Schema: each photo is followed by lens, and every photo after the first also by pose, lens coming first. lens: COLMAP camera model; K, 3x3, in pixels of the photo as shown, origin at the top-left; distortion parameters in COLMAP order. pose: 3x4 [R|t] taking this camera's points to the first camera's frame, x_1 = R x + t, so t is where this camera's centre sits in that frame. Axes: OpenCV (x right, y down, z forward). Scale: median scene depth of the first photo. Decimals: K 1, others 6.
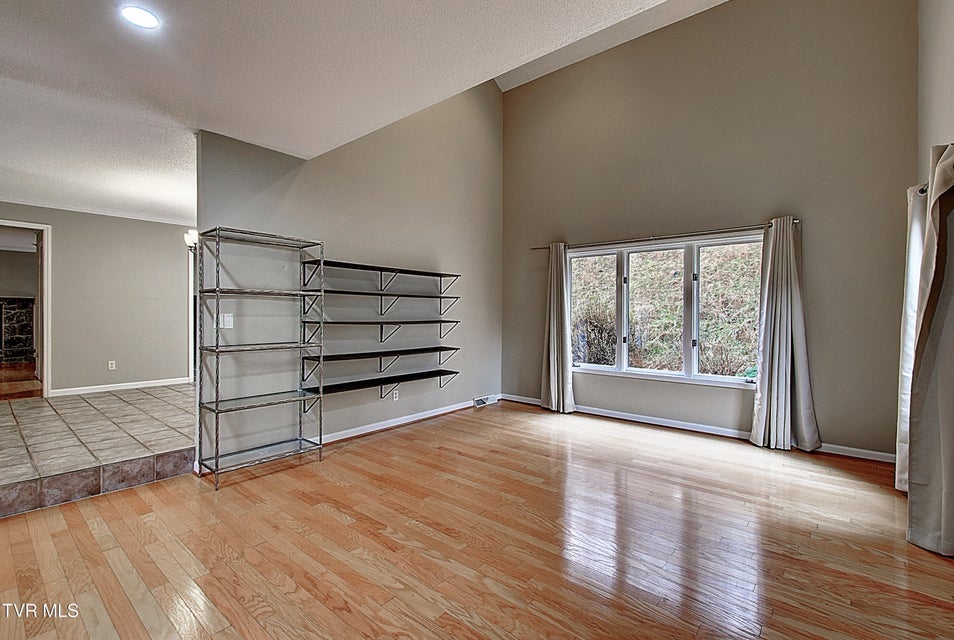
lens RADIAL K [[427.4, 0, 475.0], [0, 427.4, 313.3], [0, 0, 1]] dist [0.000173, -0.005491]
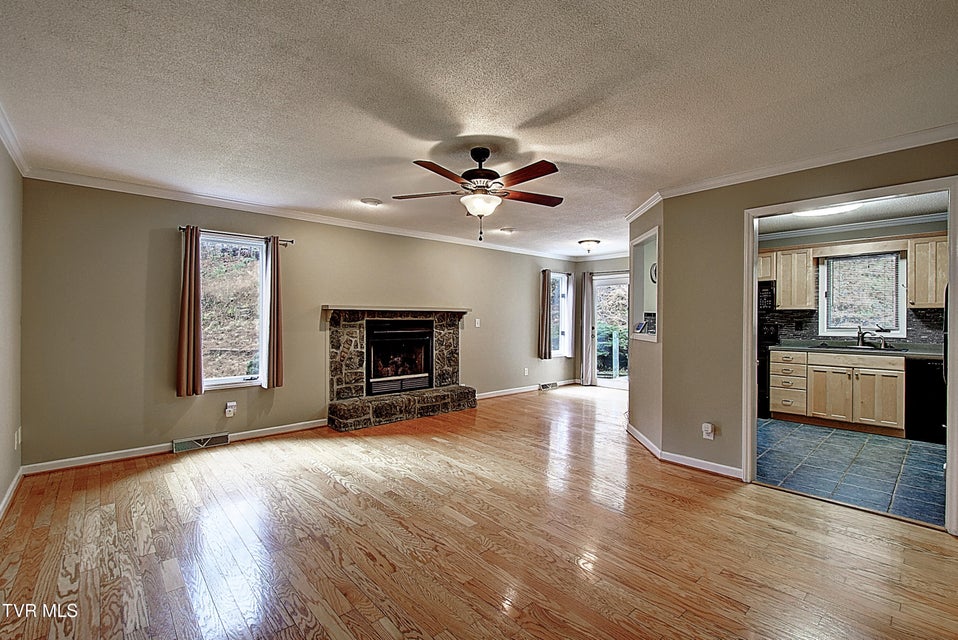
lens RADIAL K [[423.1, 0, 474.7], [0, 423.1, 321.1], [0, 0, 1]] dist [0.000381, -0.008269]
pose [[0.989449, 0.001695, -0.144873, -2.004722], [-0.000543, 0.999968, 0.007985, -0.056236], [0.144882, -0.007822, 0.989418, 0.733060]]
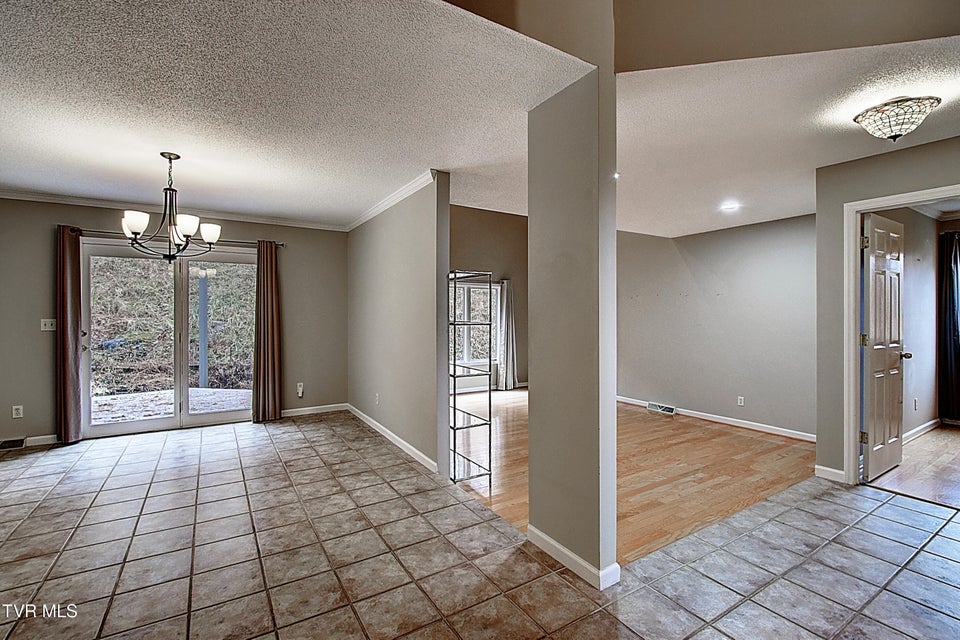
lens RADIAL K [[430.1, 0, 478.0], [0, 430.1, 313.2], [0, 0, 1]] dist [0.000173, -0.005491]
pose [[0.307145, -0.001785, 0.951661, -1.275685], [-0.003500, 0.999989, 0.003005, -0.062085], [-0.951656, -0.004254, 0.307136, 0.468585]]
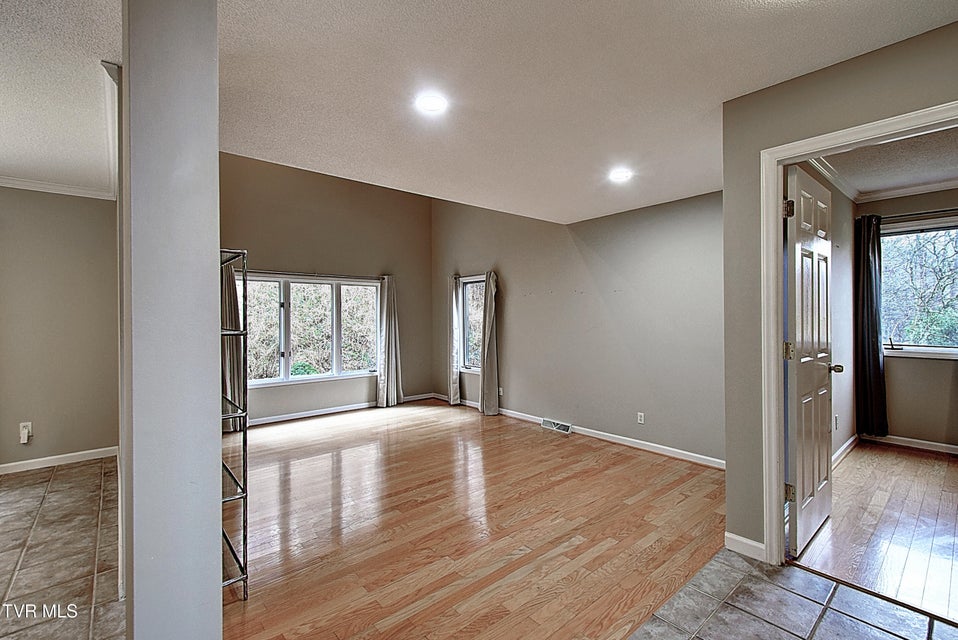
lens RADIAL K [[424.5, 0, 475.8], [0, 424.5, 315.2], [0, 0, 1]] dist [0.005051, -0.000136]
pose [[0.168500, -0.006359, 0.985681, -0.911334], [0.005477, 0.999970, 0.005515, -0.063223], [-0.985686, 0.004469, 0.168530, 0.335769]]
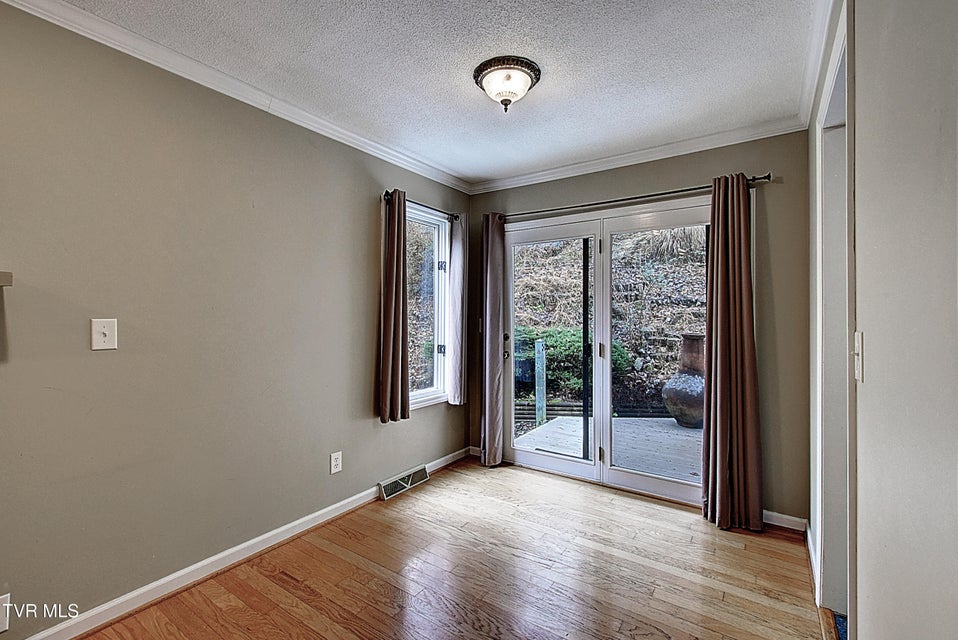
lens RADIAL K [[424.5, 0, 475.8], [0, 424.5, 315.2], [0, 0, 1]] dist [0.005051, -0.000136]
pose [[0.995478, -0.002335, 0.094962, -1.899683], [0.002397, 0.999997, -0.000538, -0.054210], [-0.094960, 0.000763, 0.995481, 1.808450]]
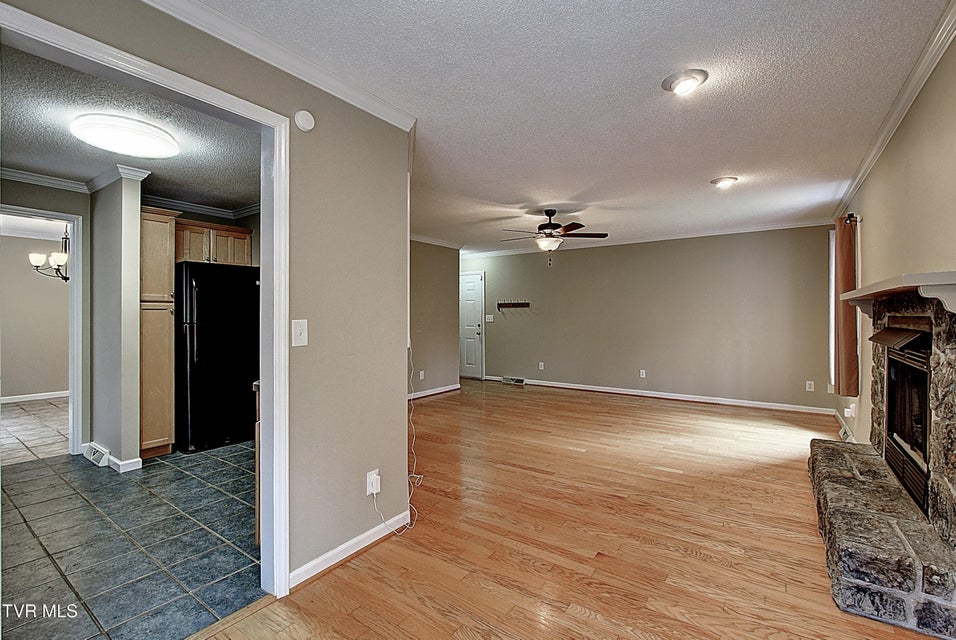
lens RADIAL K [[428.3, 0, 476.0], [0, 428.3, 313.2], [0, 0, 1]] dist [0.000173, -0.005491]
pose [[-0.996350, -0.002678, -0.085324, -1.805675], [-0.002275, 0.999986, -0.004826, -0.048853], [0.085336, -0.004615, -0.996342, 2.523270]]
